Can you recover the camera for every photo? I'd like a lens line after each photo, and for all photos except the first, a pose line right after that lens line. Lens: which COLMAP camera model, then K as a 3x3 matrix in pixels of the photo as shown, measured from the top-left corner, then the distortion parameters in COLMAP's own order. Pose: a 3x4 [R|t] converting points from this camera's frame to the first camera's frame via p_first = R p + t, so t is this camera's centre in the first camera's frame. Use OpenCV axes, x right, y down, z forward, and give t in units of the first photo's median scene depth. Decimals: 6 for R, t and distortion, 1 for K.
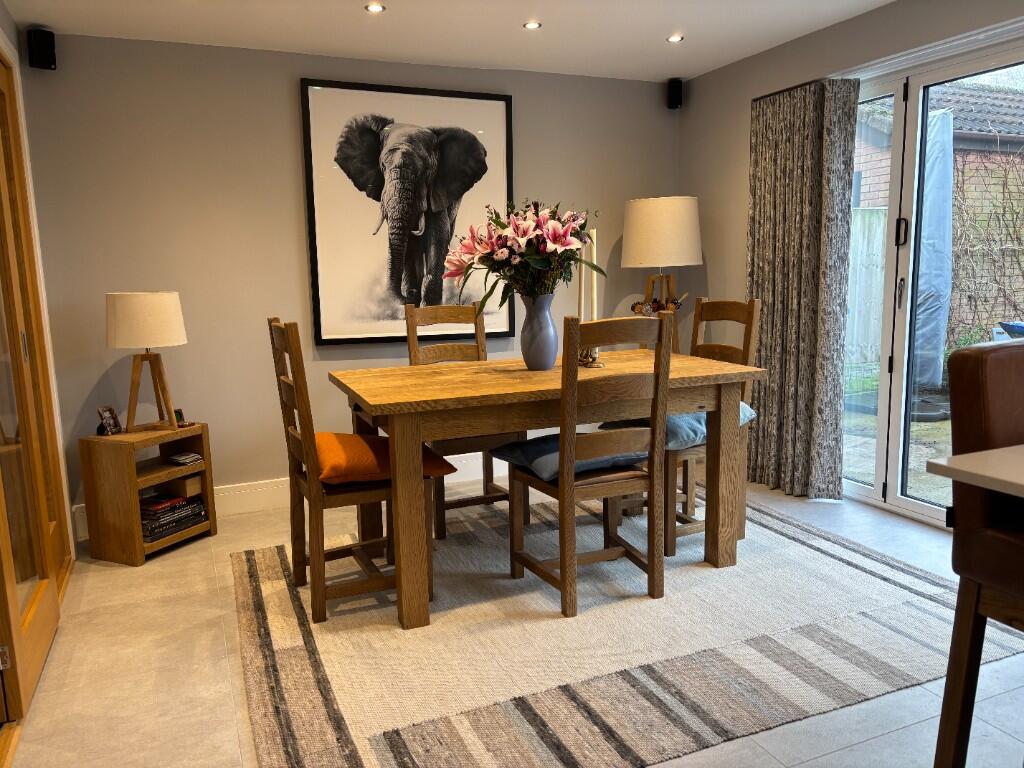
lens RADIAL K [[760.5, 0, 512.0], [0, 760.5, 384.0], [0, 0, 1]] dist [0.022412, -0.006454]
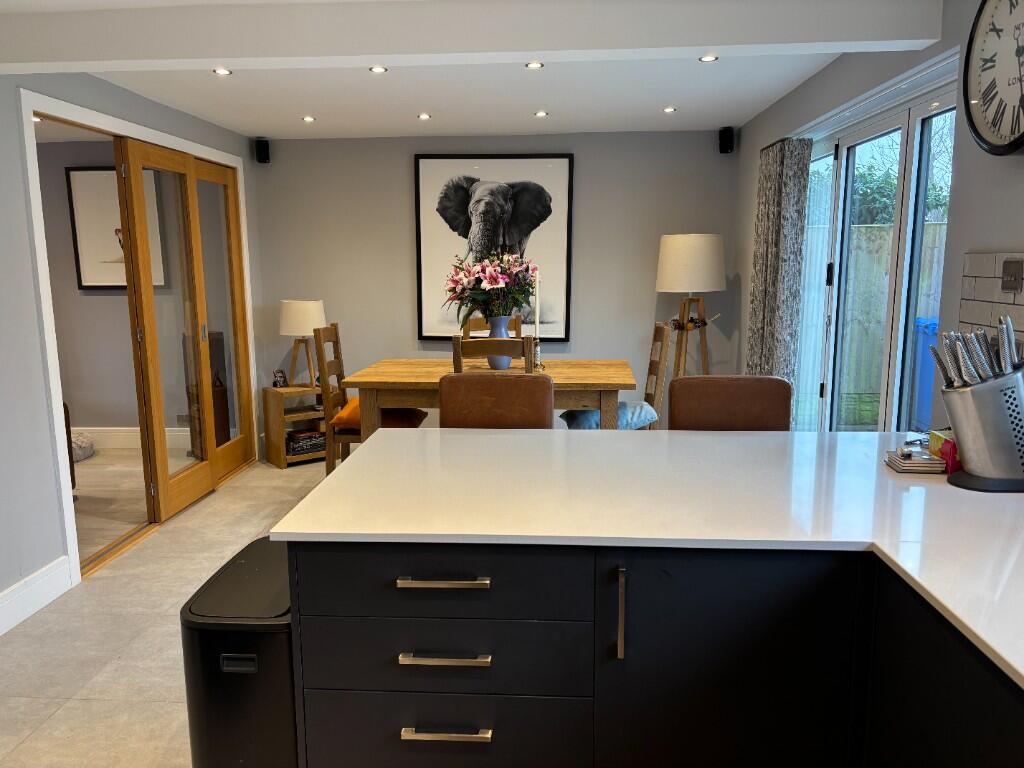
lens RADIAL K [[746.9, 0, 508.9], [0, 746.9, 380.9], [0, 0, 1]] dist [0.135029, -0.322178]
pose [[0.895298, 0.089087, -0.436468, 0.515297], [-0.082075, 0.996014, 0.034940, -0.036439], [0.437841, 0.004541, 0.899041, -0.191766]]
